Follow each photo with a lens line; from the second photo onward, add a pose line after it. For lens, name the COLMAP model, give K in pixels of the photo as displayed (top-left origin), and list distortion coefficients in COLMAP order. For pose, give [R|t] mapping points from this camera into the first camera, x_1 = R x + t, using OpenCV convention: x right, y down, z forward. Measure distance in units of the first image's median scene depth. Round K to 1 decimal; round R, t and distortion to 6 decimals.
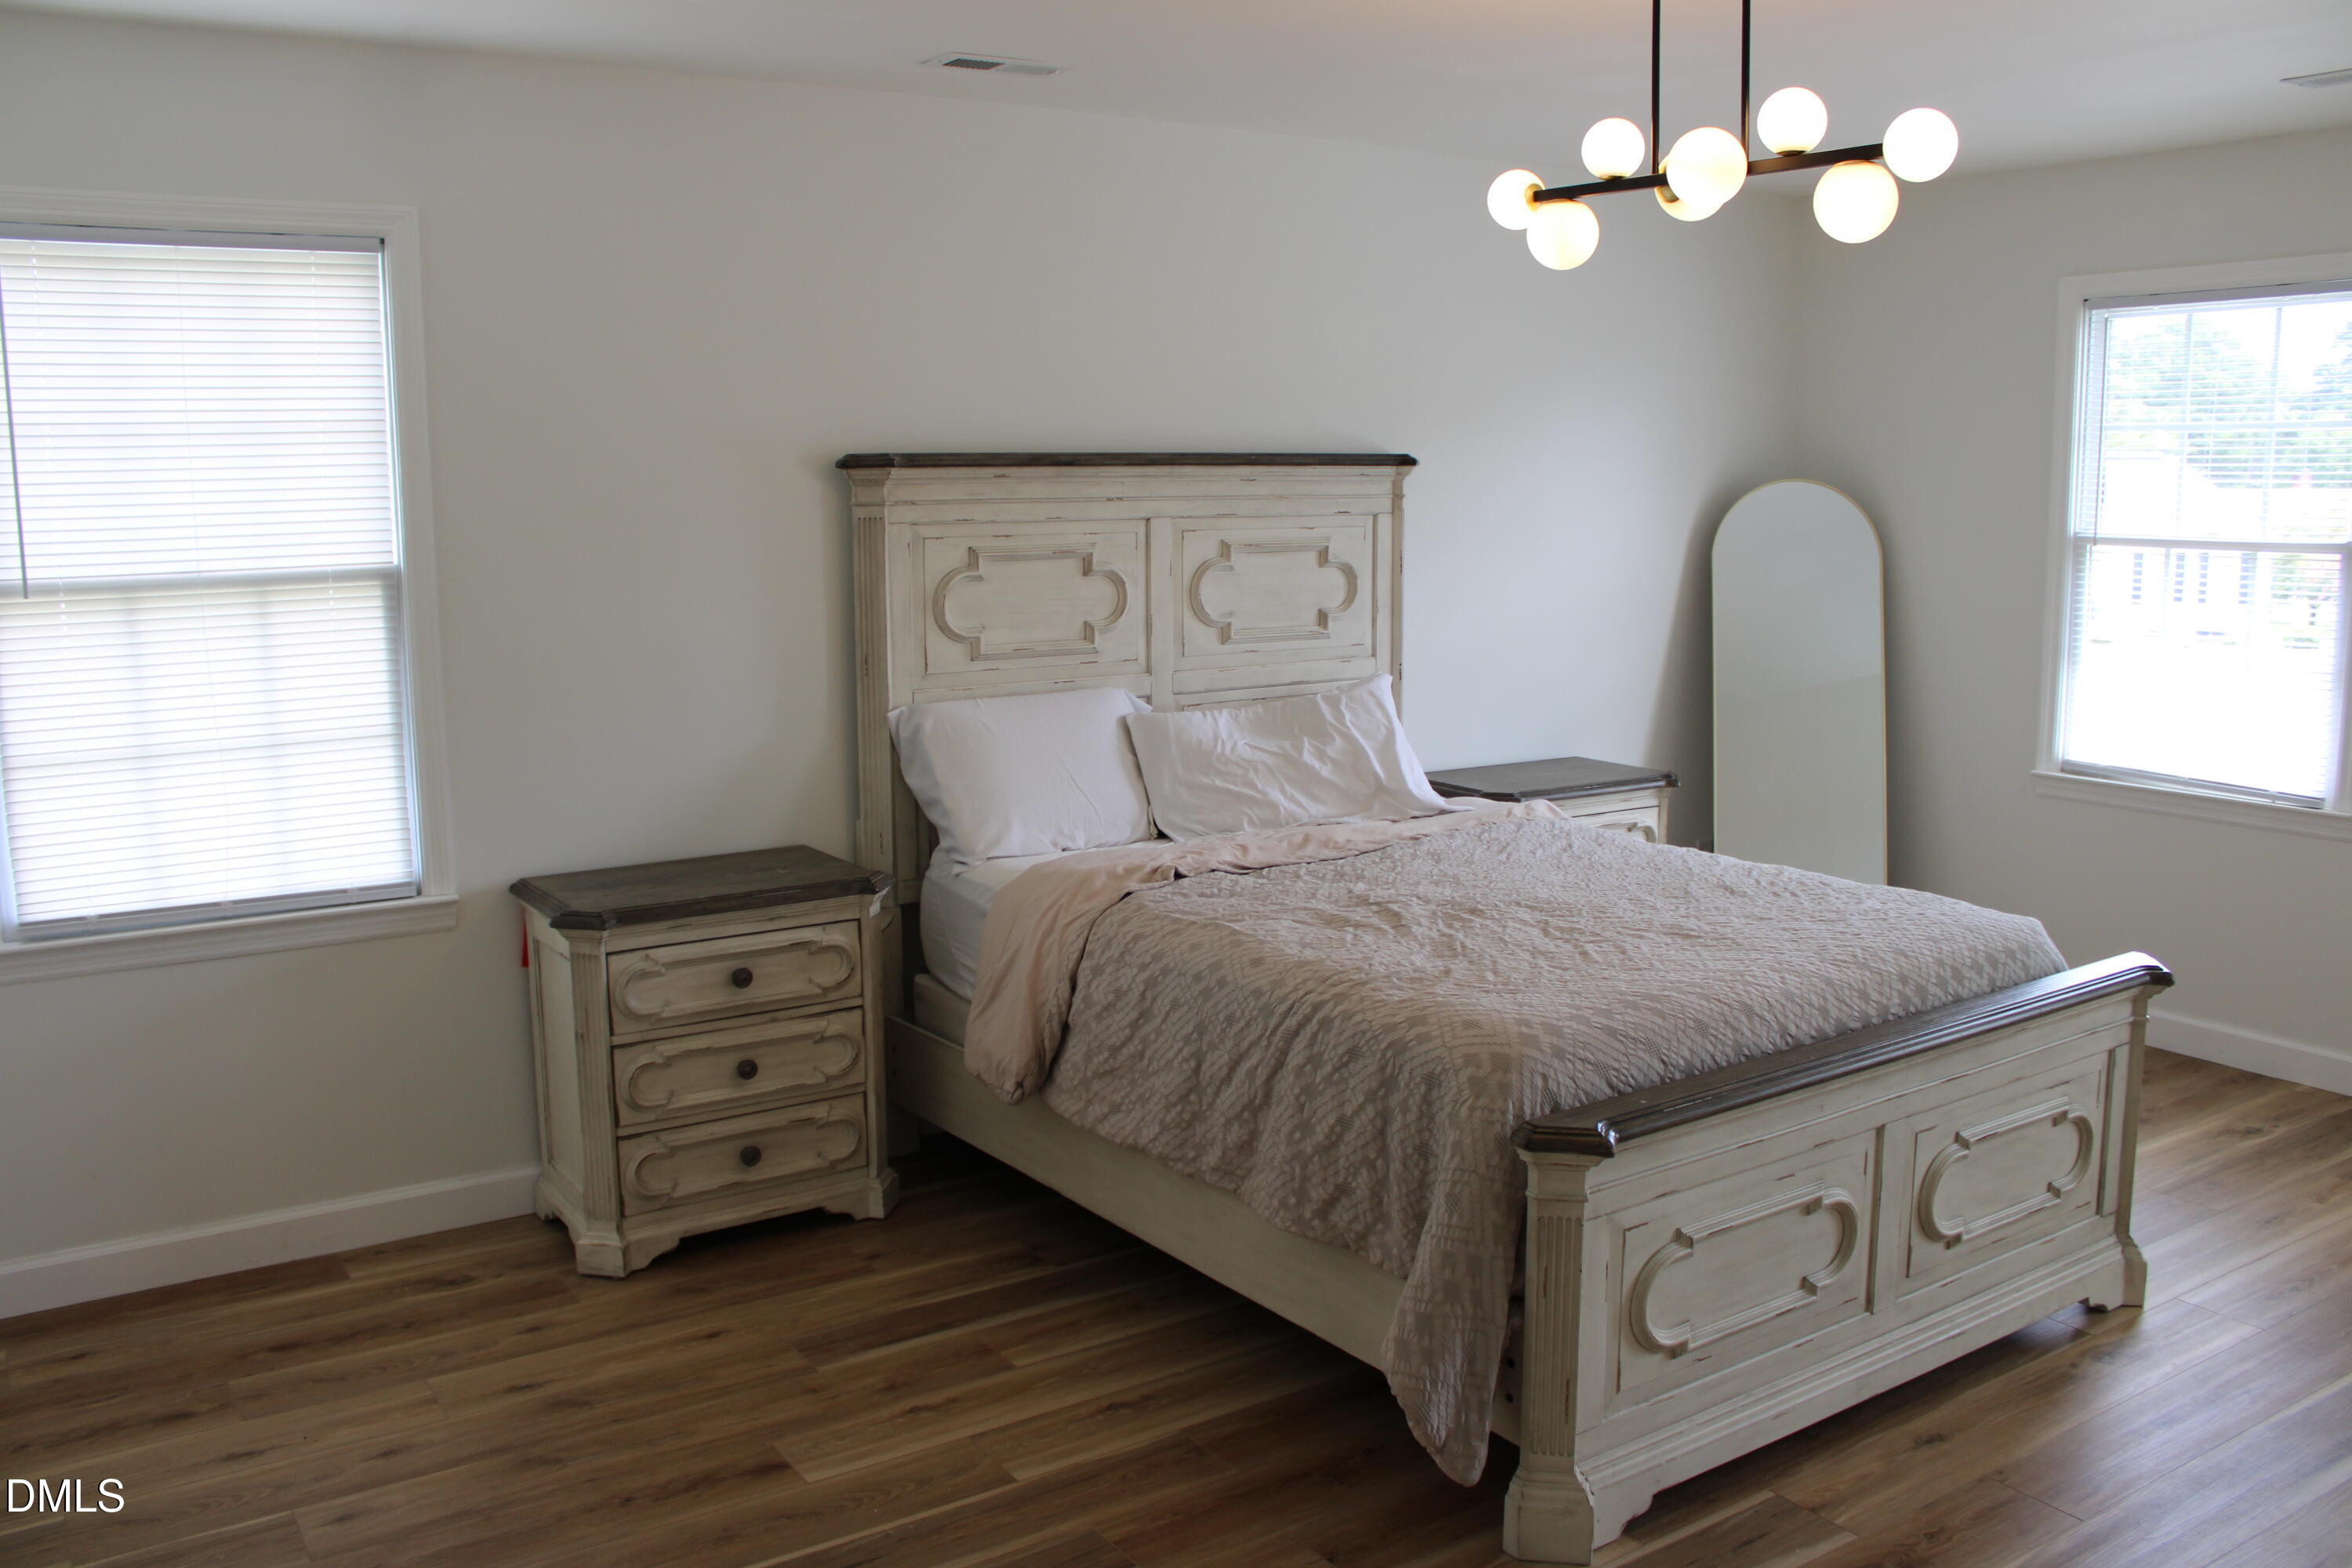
lens RADIAL K [[1955.8, 0, 1176.0], [0, 1955.8, 784.0], [0, 0, 1]] dist [-0.177789, 0.153155]
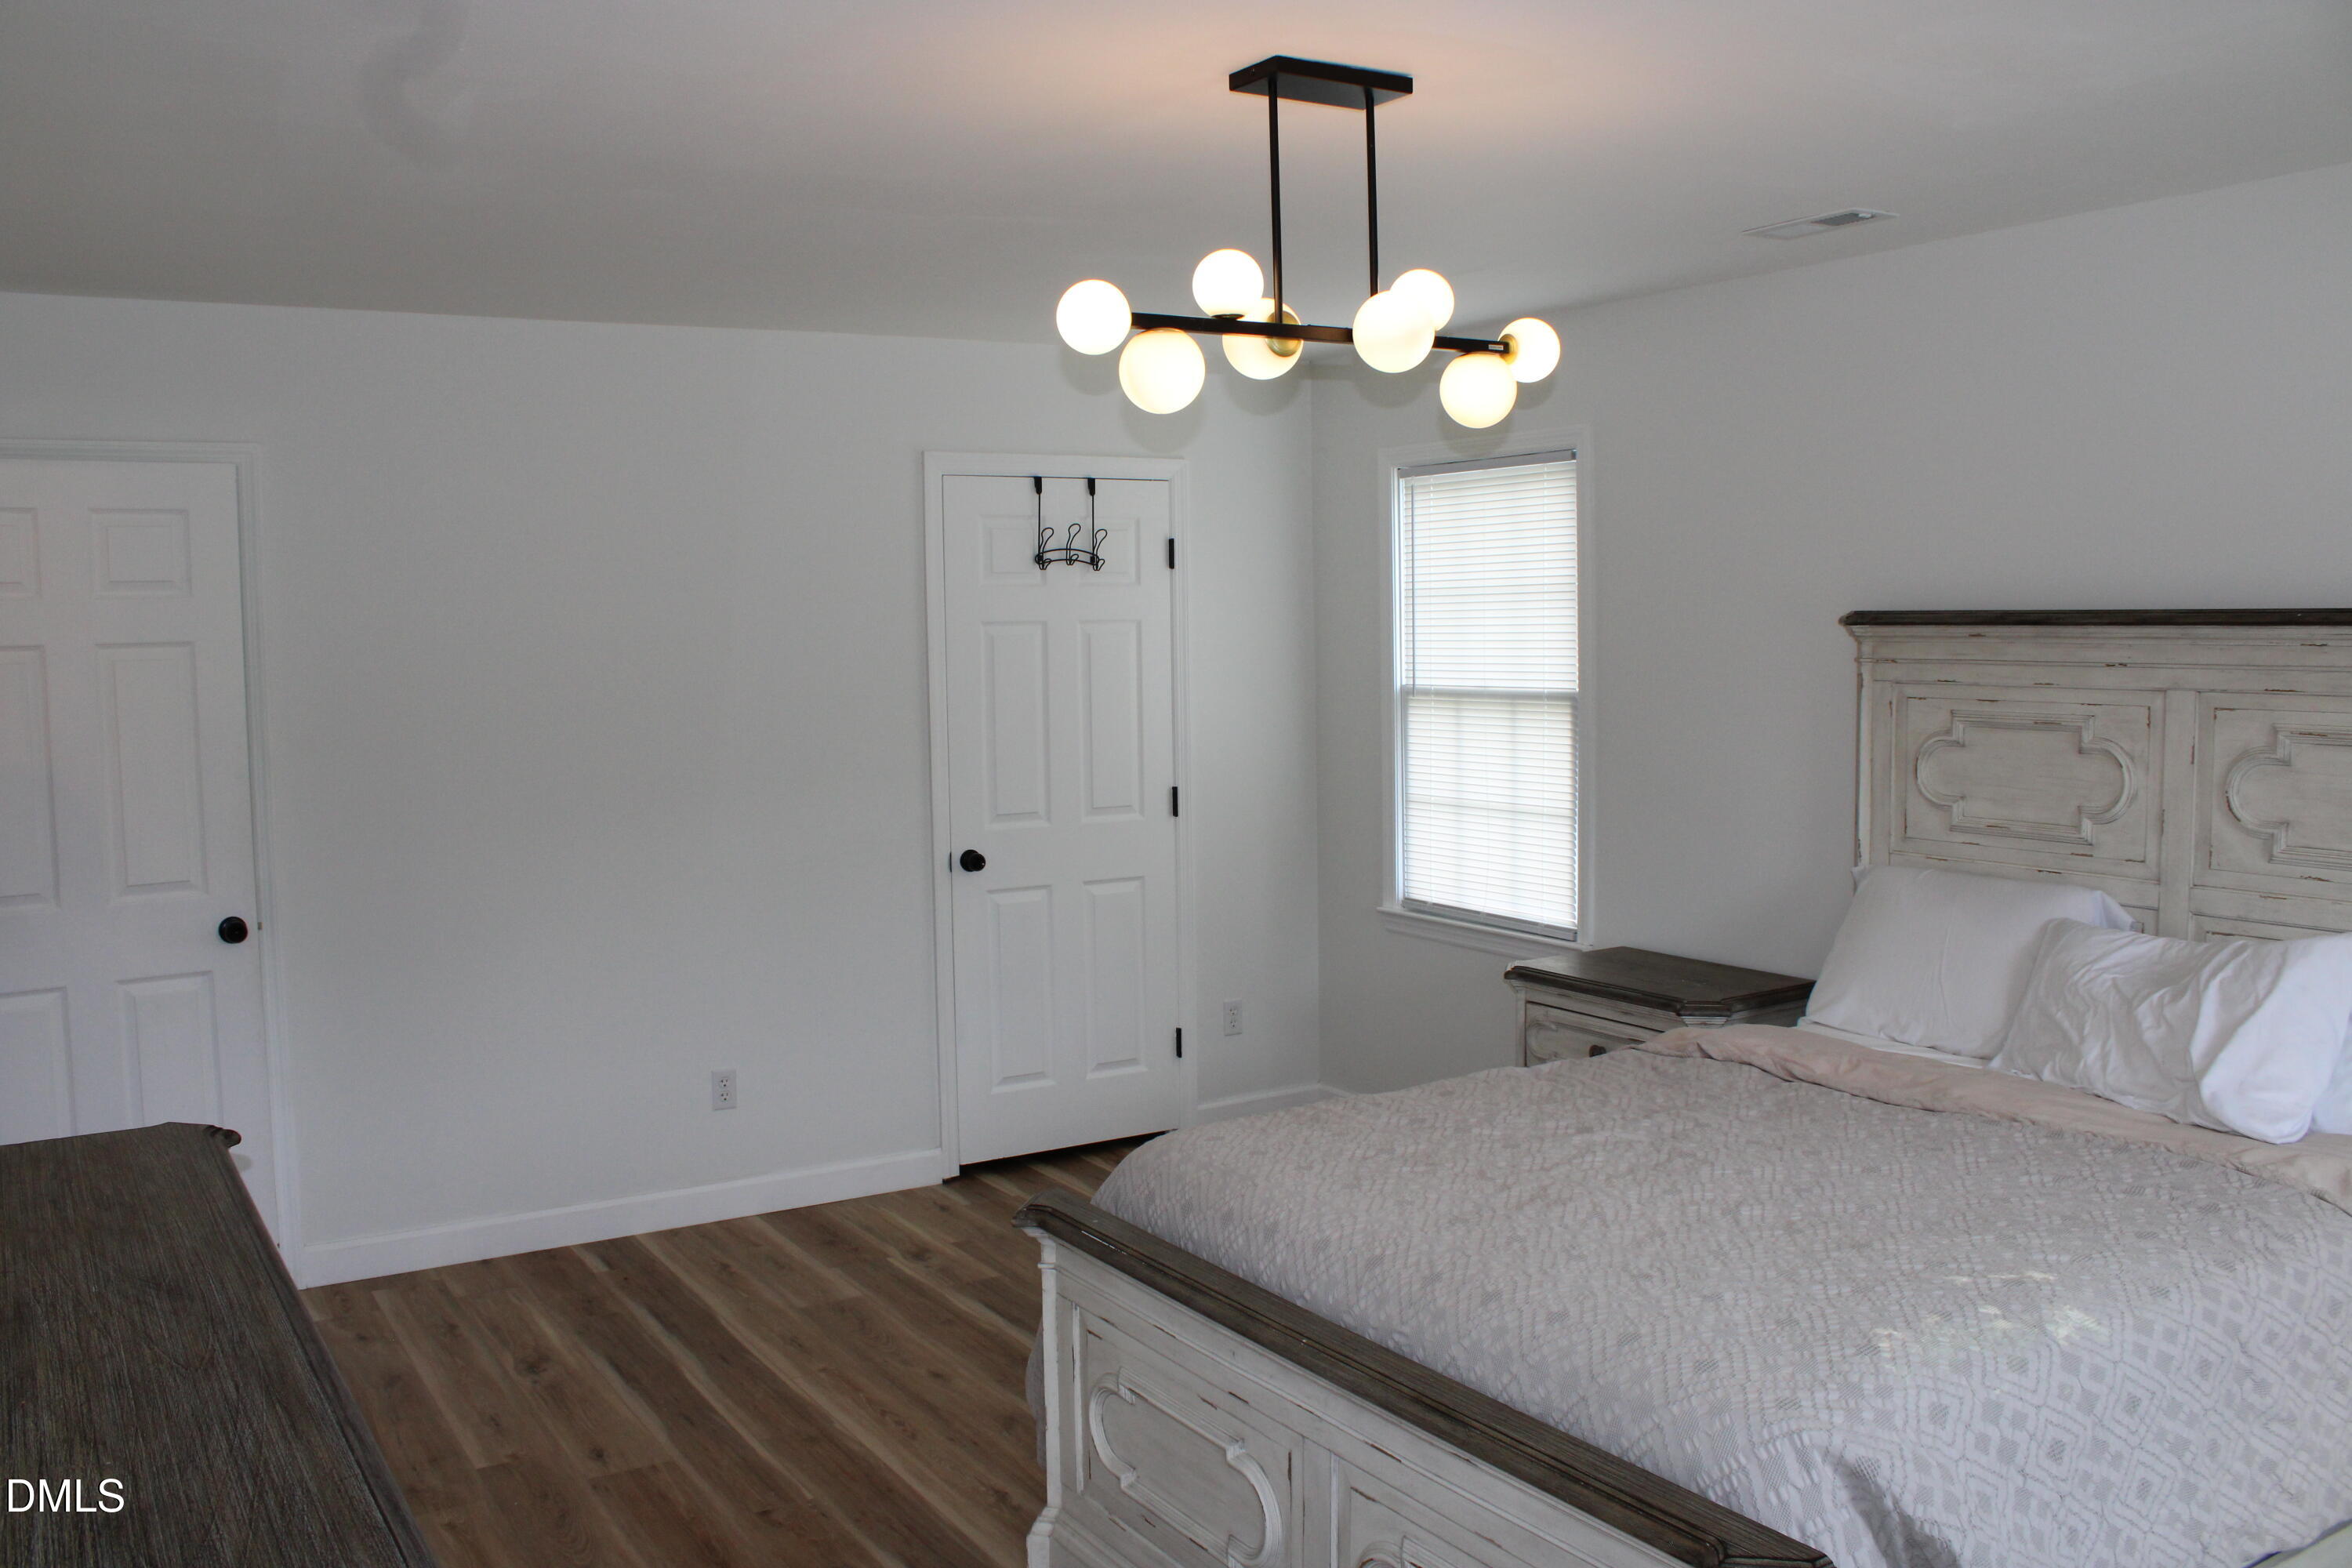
lens RADIAL K [[1955.8, 0, 1176.0], [0, 1955.8, 784.0], [0, 0, 1]] dist [-0.177789, 0.153155]
pose [[-0.041722, 0.086387, -0.995388, 0.820226], [-0.149245, 0.984539, 0.091701, -0.113771], [0.987920, 0.152382, -0.028184, 0.654205]]
